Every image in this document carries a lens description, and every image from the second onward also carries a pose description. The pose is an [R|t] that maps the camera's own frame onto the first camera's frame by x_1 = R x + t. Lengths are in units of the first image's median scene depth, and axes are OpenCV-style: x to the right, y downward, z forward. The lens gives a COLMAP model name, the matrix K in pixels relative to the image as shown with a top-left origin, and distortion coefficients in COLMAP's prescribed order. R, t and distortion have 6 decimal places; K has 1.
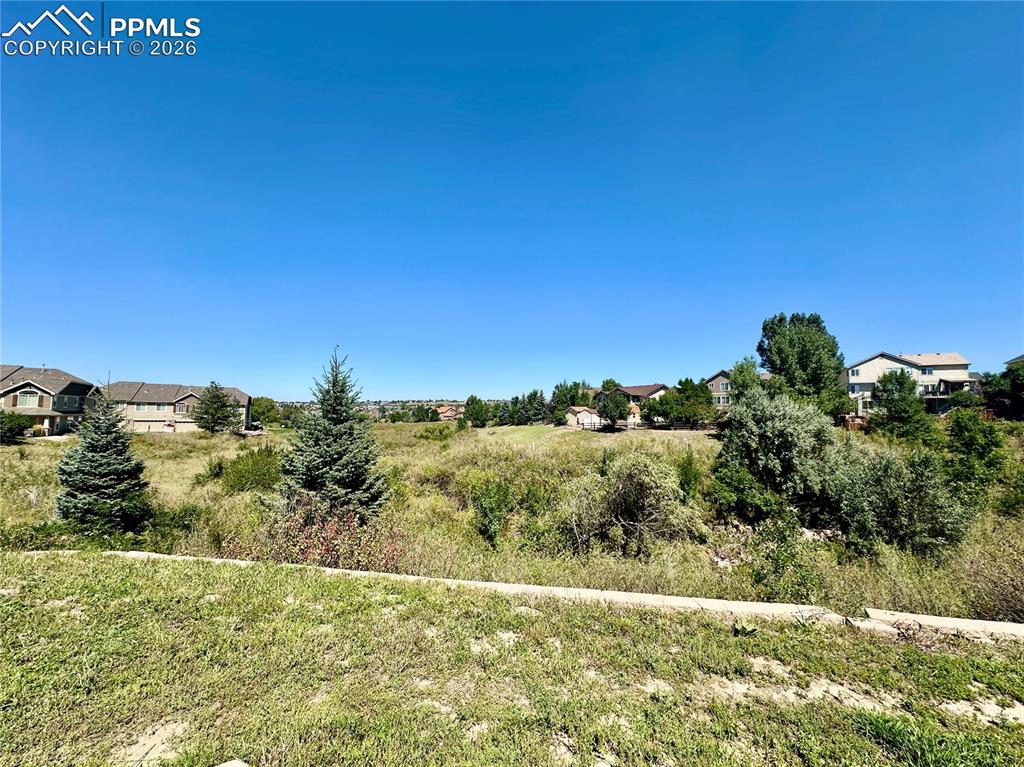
lens RADIAL K [[410.5, 0, 511.7], [0, 410.5, 385.3], [0, 0, 1]] dist [-0.000484, 0.000151]
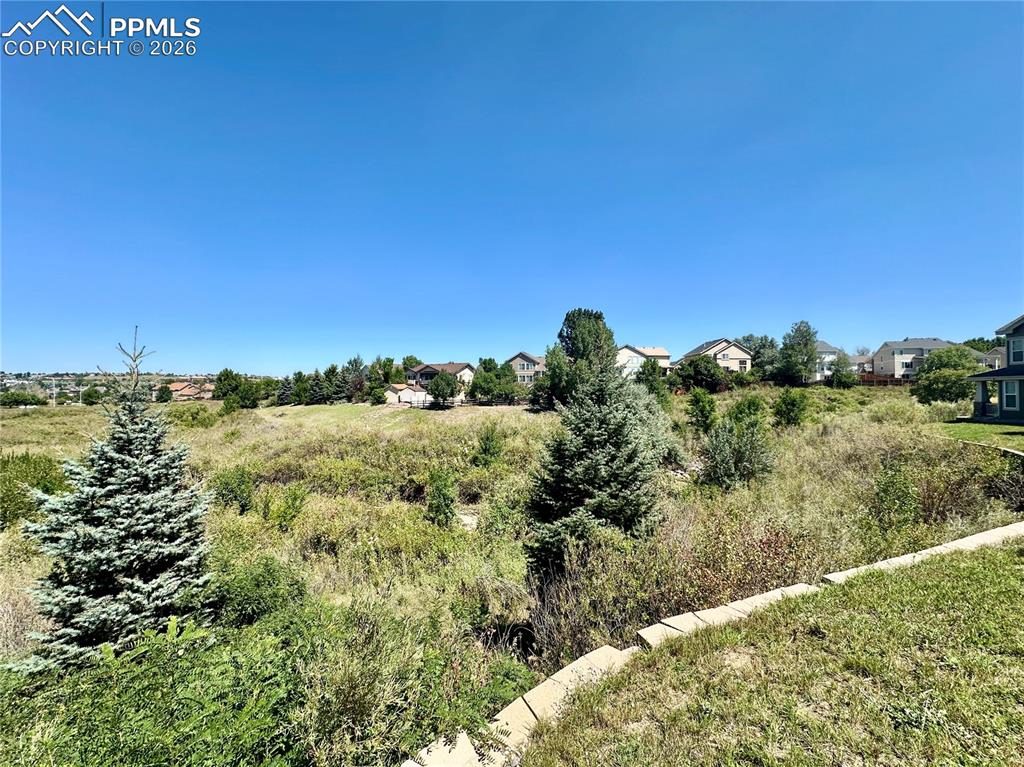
lens RADIAL K [[410.5, 0, 511.7], [0, 410.5, 385.3], [0, 0, 1]] dist [-0.000484, 0.000151]
pose [[0.849355, 0.000511, 0.527822, -0.120973], [-0.030978, 0.998324, 0.048883, 0.000123], [-0.526912, -0.057870, 0.847947, 0.052267]]
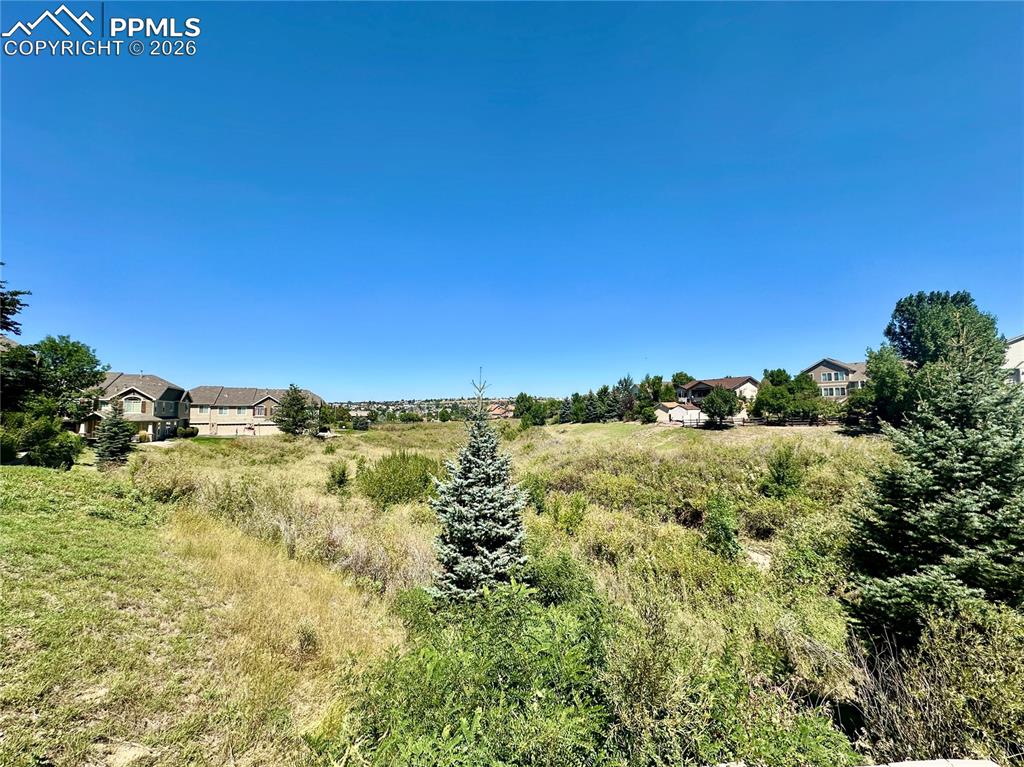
lens RADIAL K [[410.5, 0, 511.7], [0, 410.5, 385.3], [0, 0, 1]] dist [-0.000484, 0.000151]
pose [[0.996875, -0.022275, -0.075783, -0.123694], [0.022851, 0.999716, 0.006751, -0.000691], [0.075611, -0.008461, 0.997101, 0.047394]]
